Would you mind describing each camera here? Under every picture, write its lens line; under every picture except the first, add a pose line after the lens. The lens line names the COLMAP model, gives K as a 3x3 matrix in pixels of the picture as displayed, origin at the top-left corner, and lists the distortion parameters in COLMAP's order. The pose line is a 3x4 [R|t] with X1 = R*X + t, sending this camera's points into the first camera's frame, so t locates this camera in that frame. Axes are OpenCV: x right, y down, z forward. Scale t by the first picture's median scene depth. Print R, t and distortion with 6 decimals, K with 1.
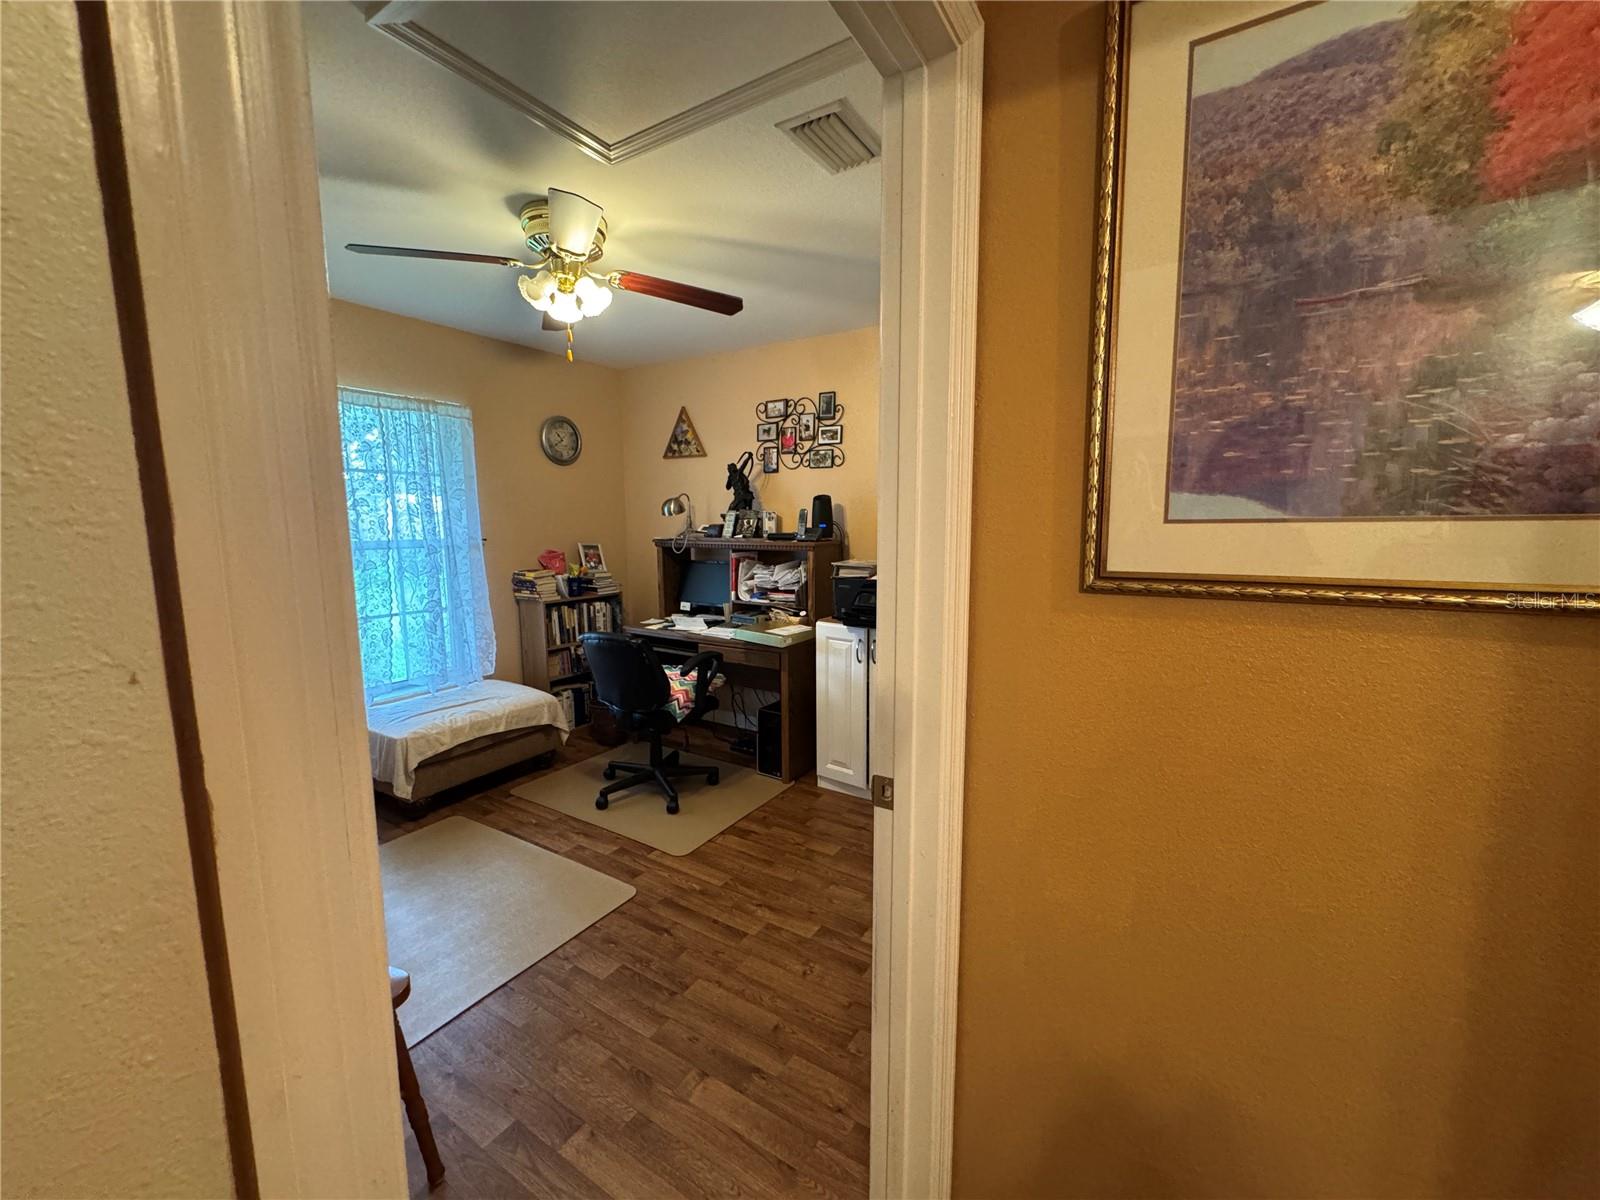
lens RADIAL K [[634.9, 0, 795.2], [0, 634.9, 598.7], [0, 0, 1]] dist [-0.000833, -0.000162]
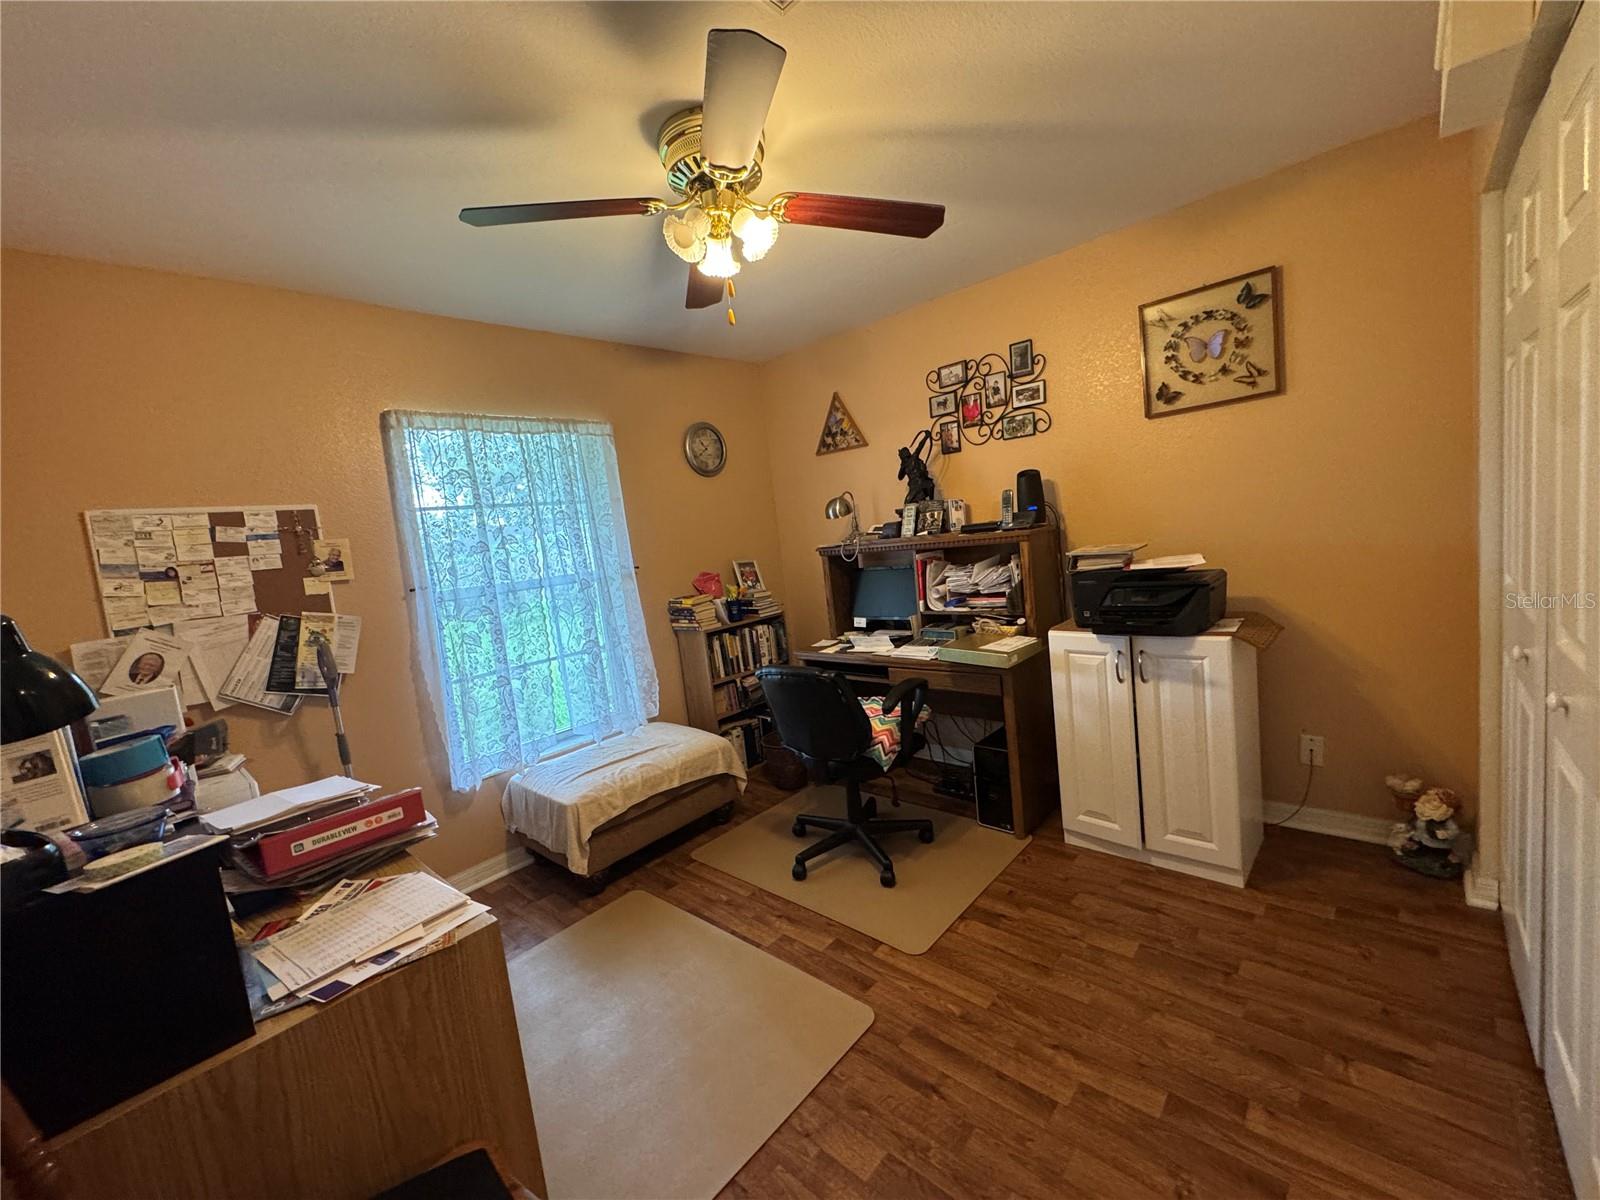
lens RADIAL K [[634.9, 0, 796.8], [0, 634.9, 598.6], [0, 0, 1]] dist [-0.000833, -0.000162]
pose [[0.977498, -0.087743, -0.191828, -0.113104], [0.086348, 0.996142, -0.015638, -0.017498], [0.192460, -0.001278, 0.981304, 0.183570]]
